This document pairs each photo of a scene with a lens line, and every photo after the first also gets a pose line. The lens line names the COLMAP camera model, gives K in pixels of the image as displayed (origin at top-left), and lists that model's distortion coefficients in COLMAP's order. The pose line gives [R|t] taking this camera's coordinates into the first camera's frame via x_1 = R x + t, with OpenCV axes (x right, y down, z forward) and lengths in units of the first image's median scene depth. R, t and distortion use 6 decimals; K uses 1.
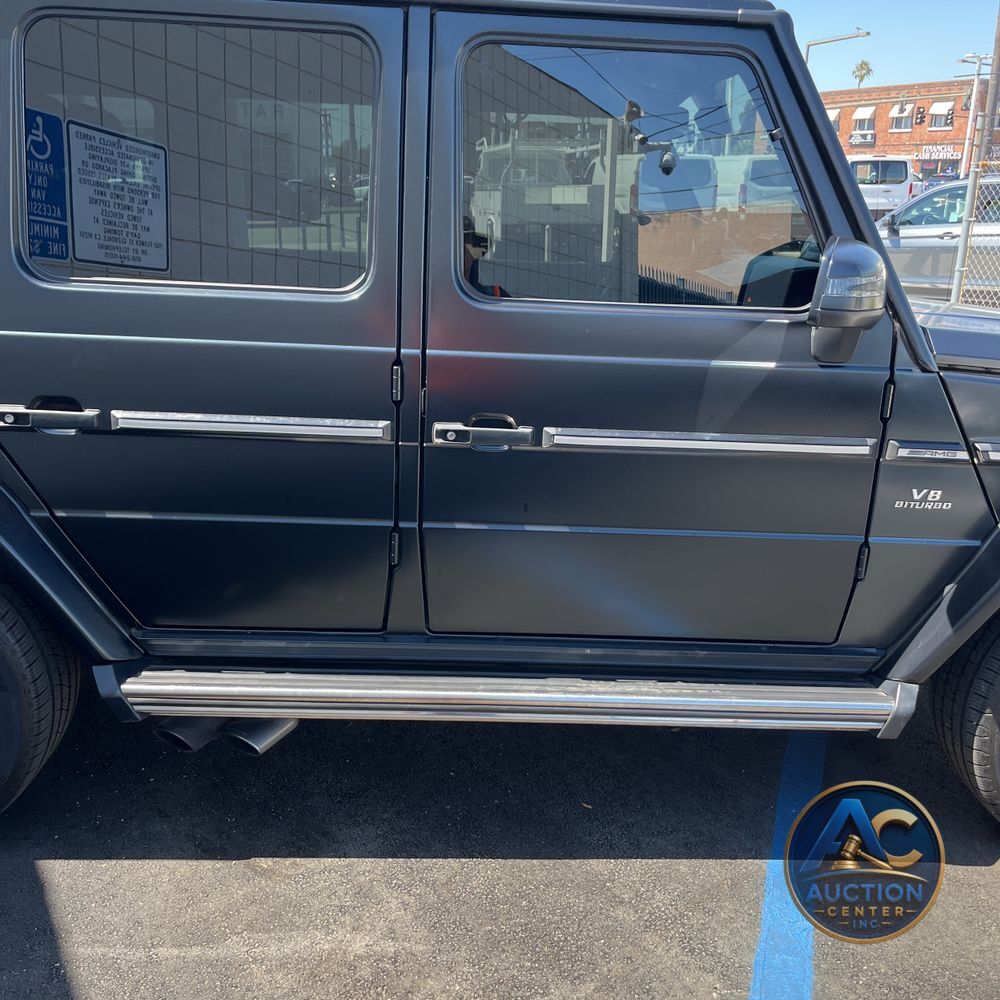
lens RADIAL K [[1019.5, 0, 498.2], [0, 1019.5, 501.6], [0, 0, 1]] dist [0.015816, 0.000000]
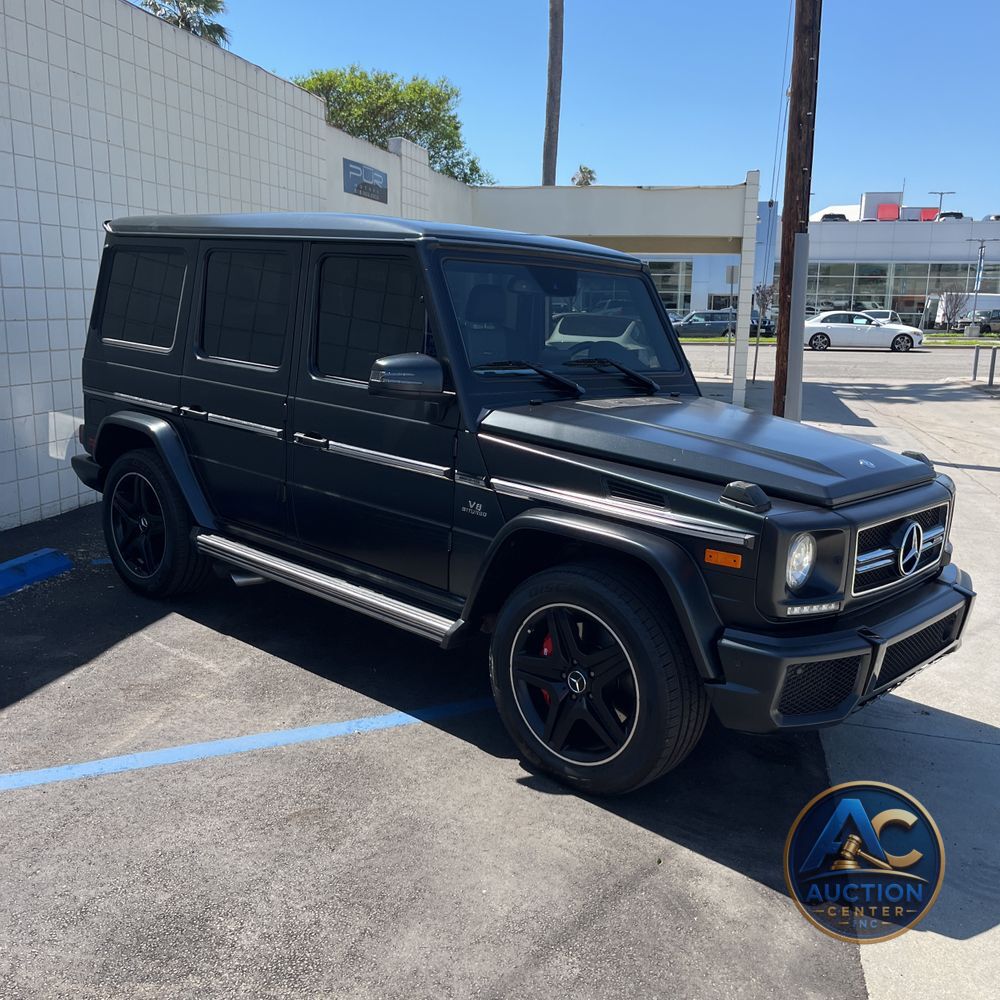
lens RADIAL K [[1019.5, 0, 502.4], [0, 1019.5, 502.1], [0, 0, 1]] dist [0.015816, 0.000000]
pose [[0.725795, 0.143335, -0.672813, 1.548395], [-0.221583, 0.974636, -0.031397, 0.029718], [0.651247, 0.171871, 0.739146, -0.212086]]
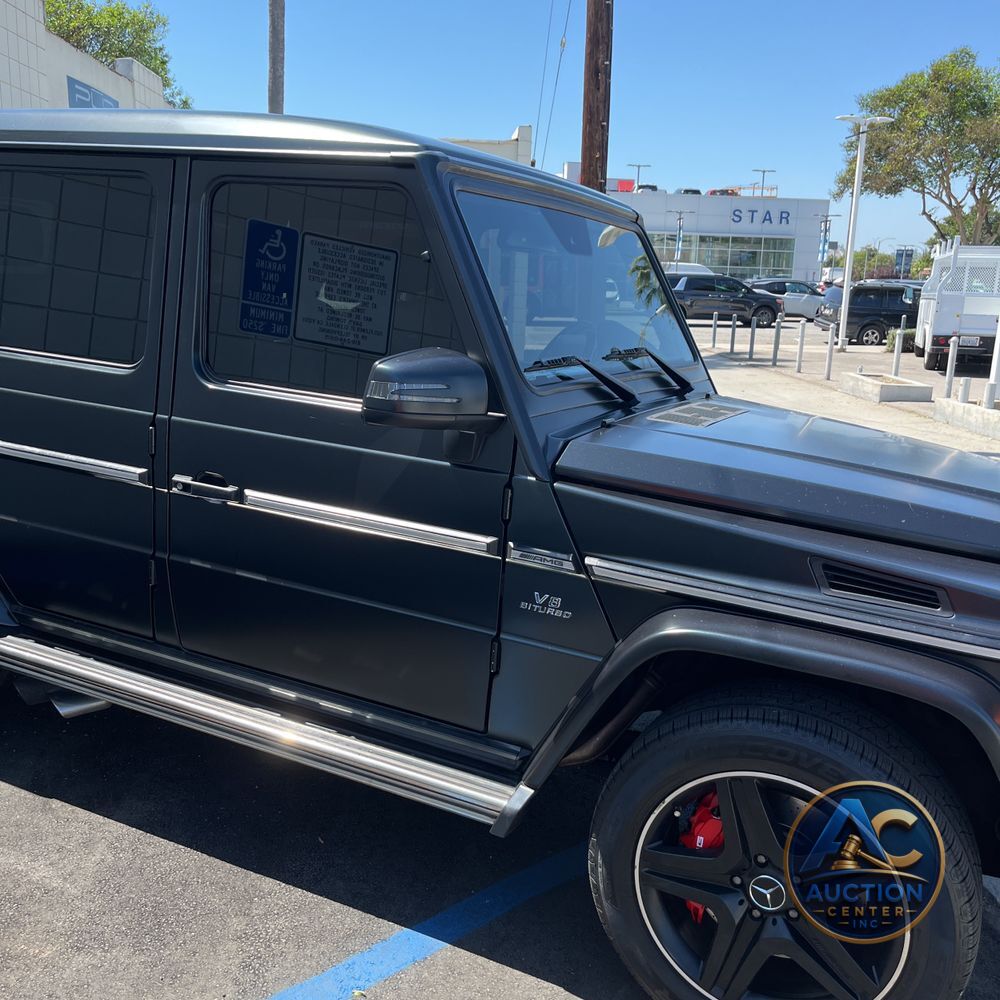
lens RADIAL K [[1019.5, 0, 499.7], [0, 1019.5, 502.4], [0, 0, 1]] dist [0.015816, 0.000000]
pose [[0.890137, 0.124903, -0.438242, 0.793487], [-0.164237, 0.985004, -0.052857, -0.040713], [0.425068, 0.119026, 0.897302, 0.049605]]
